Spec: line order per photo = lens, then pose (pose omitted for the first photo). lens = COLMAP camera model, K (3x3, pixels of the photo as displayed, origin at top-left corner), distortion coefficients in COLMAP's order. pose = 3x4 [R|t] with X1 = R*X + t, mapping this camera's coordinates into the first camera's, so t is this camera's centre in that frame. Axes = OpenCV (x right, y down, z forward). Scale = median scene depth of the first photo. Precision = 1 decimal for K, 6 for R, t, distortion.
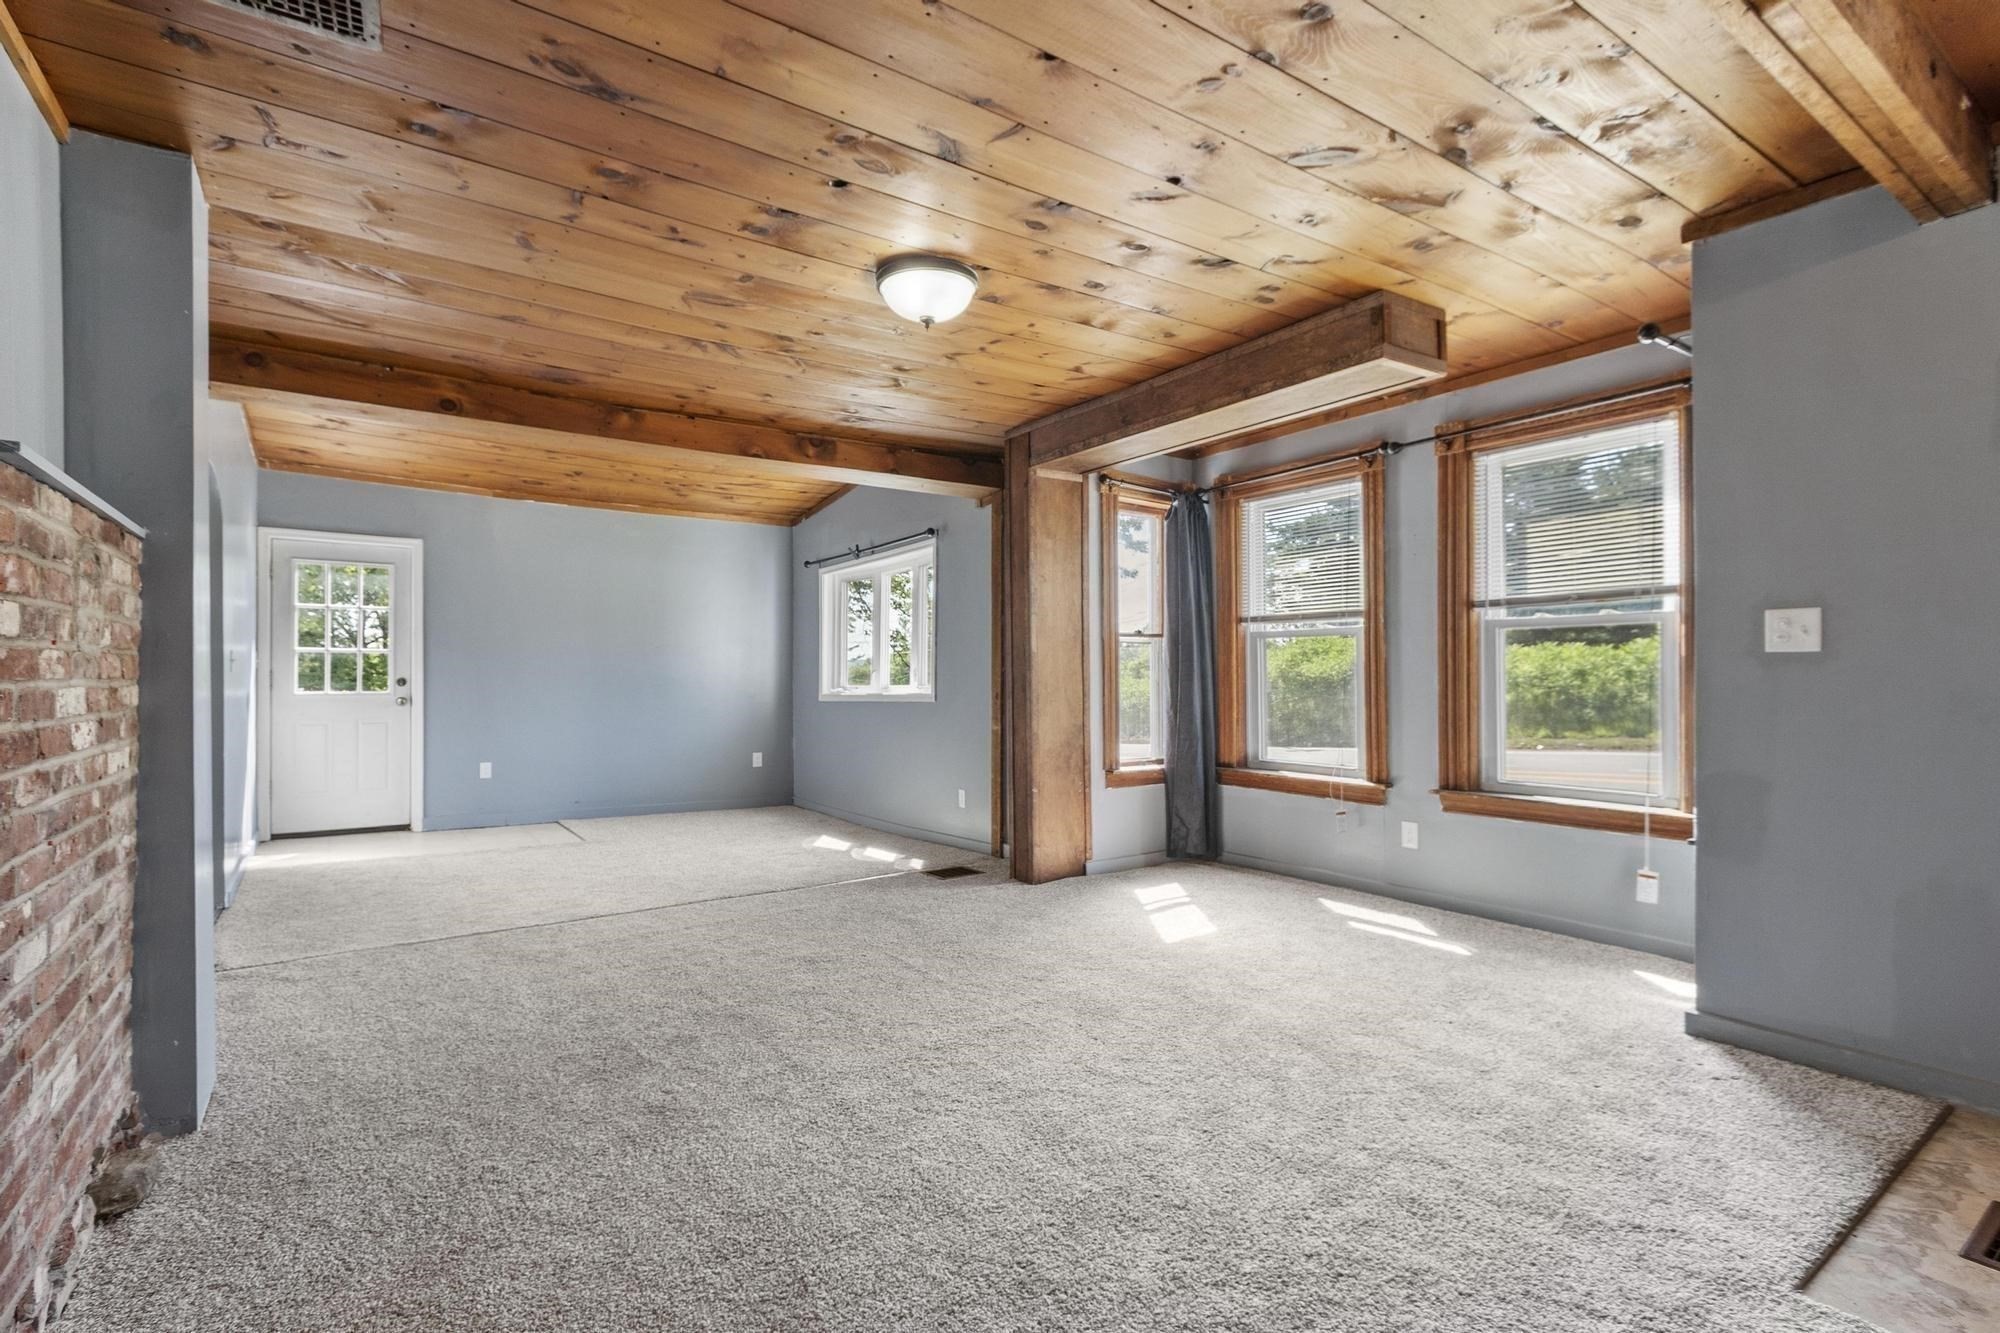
lens RADIAL K [[916.3, 0, 1000.0], [0, 916.3, 666.5], [0, 0, 1]] dist [-0.000081, -0.000092]
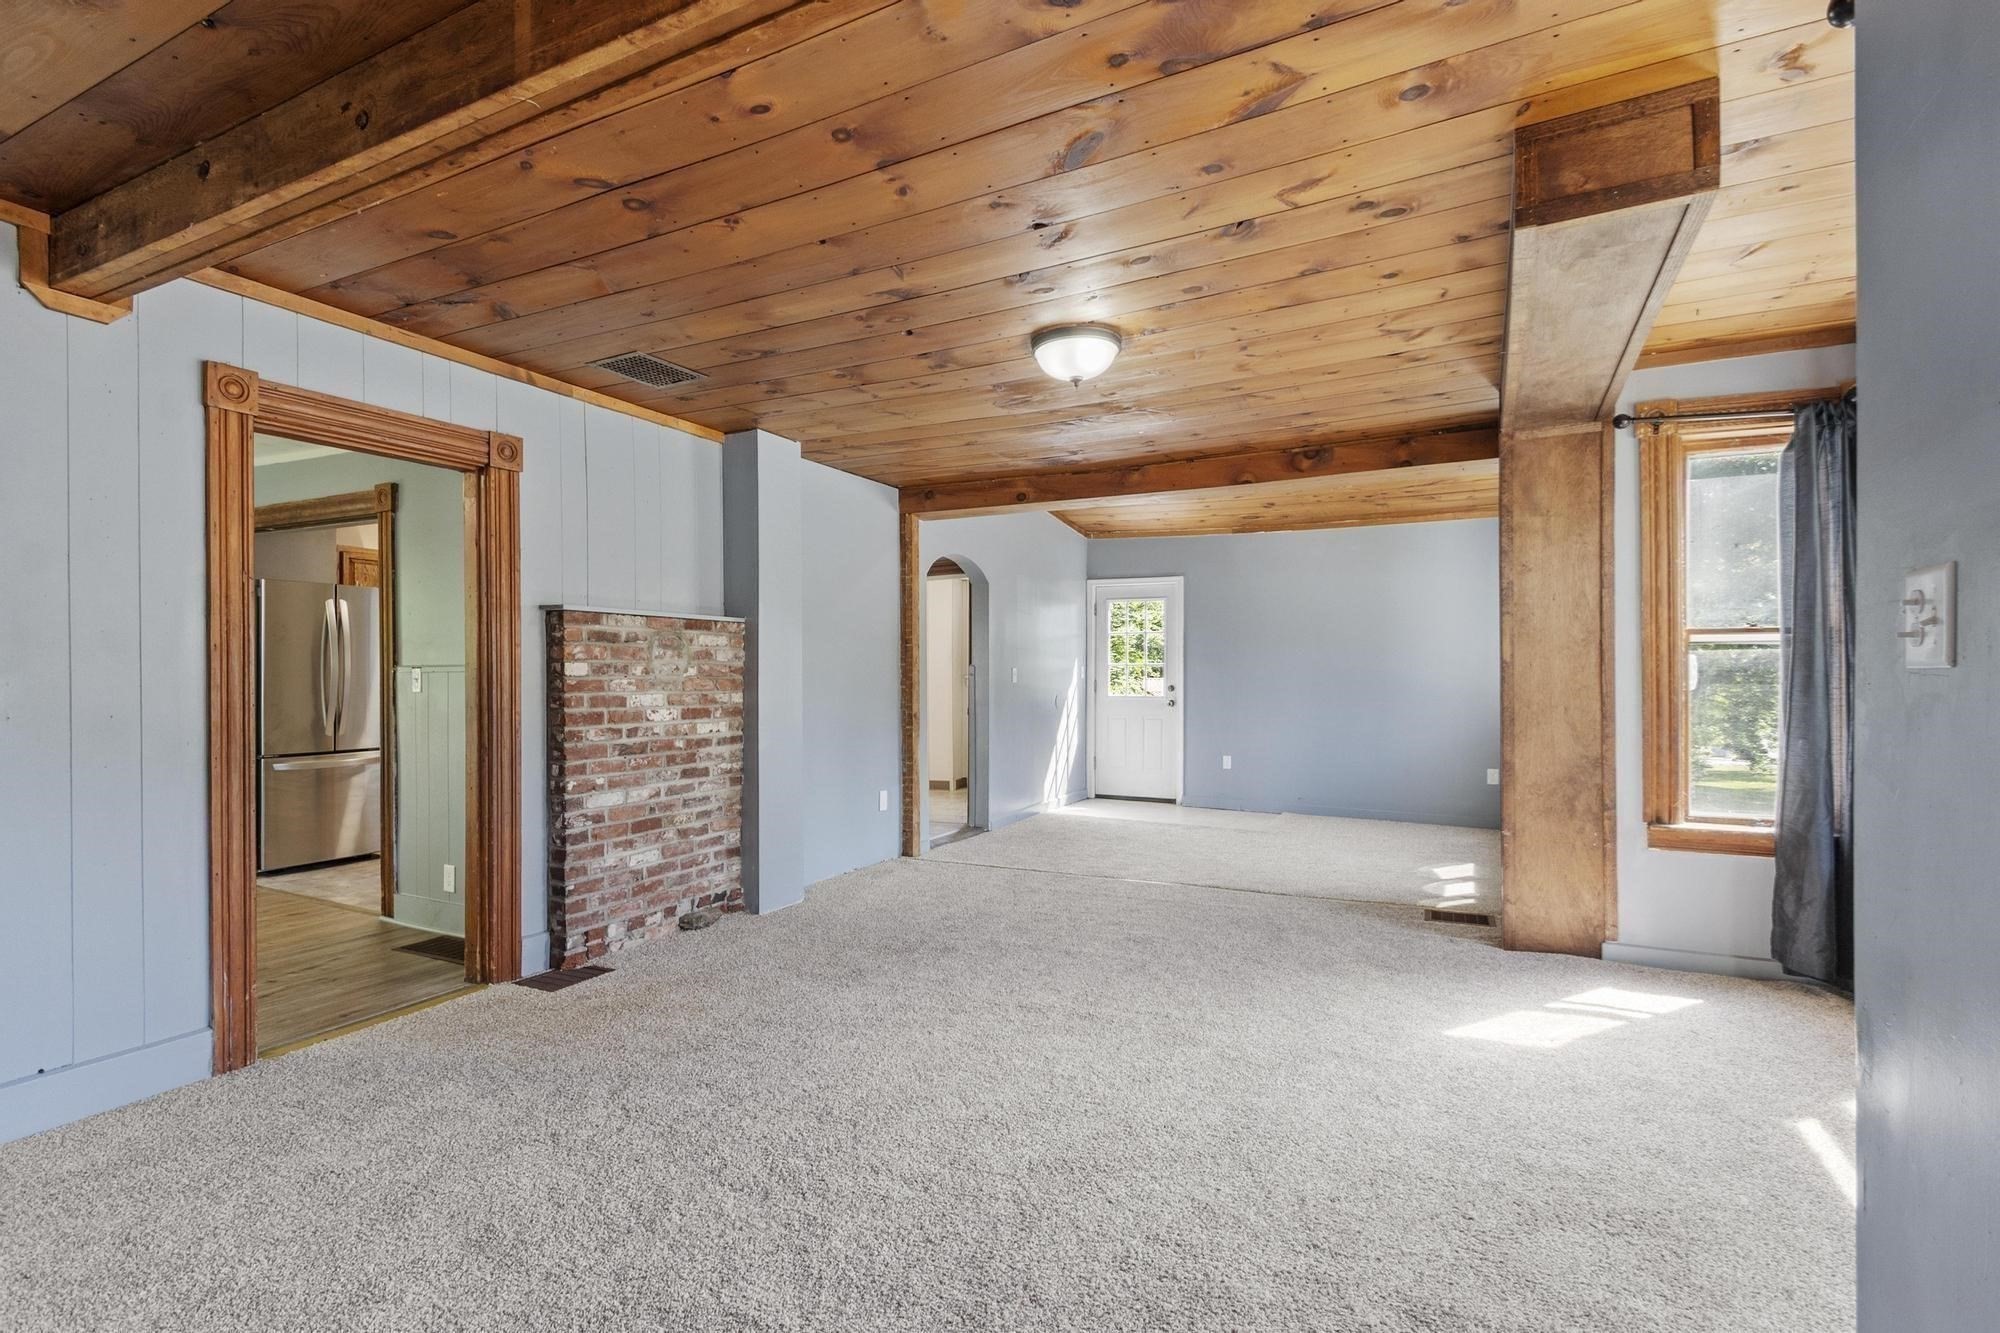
lens RADIAL K [[942.9, 0, 1016.9], [0, 942.9, 663.1], [0, 0, 1]] dist [-0.001776, -0.001030]
pose [[0.490726, -0.012868, -0.871219, 0.587196], [0.006911, 0.999917, -0.010876, -0.008300], [0.871286, -0.000684, 0.490775, 0.233752]]
